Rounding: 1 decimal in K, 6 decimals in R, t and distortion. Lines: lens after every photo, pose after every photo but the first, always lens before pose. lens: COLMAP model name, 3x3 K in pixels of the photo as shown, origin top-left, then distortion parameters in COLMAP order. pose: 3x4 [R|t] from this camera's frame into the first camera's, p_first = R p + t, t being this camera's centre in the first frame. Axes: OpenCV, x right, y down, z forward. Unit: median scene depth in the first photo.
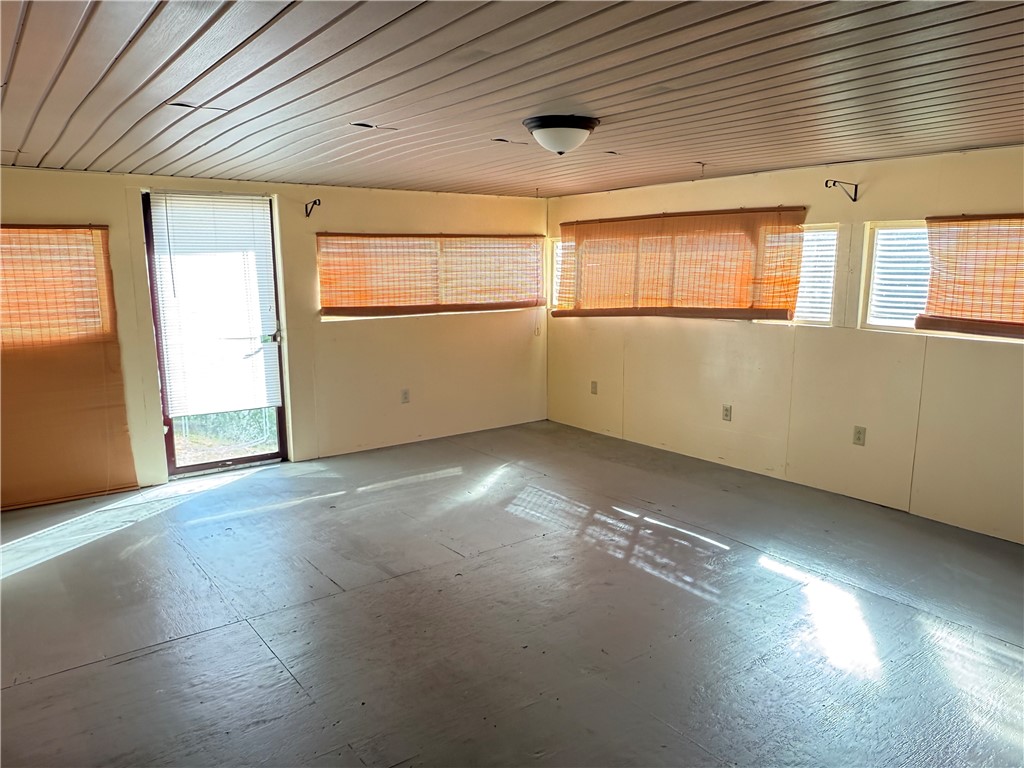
lens RADIAL K [[735.5, 0, 509.4], [0, 735.5, 384.8], [0, 0, 1]] dist [0.006030, 0.000900]
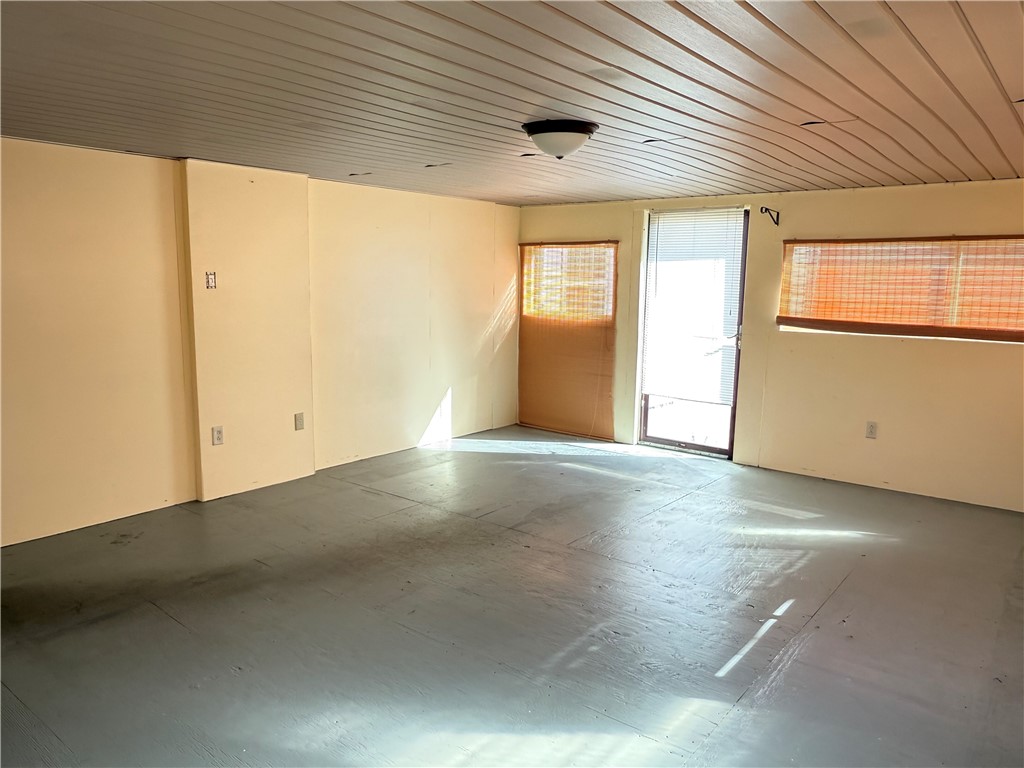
lens RADIAL K [[735.5, 0, 509.4], [0, 735.5, 384.8], [0, 0, 1]] dist [0.006030, 0.000900]
pose [[0.264732, 0.156574, -0.951526, 0.612883], [-0.172523, 0.978501, 0.113014, -0.066626], [0.948764, 0.134242, 0.286053, 0.403436]]
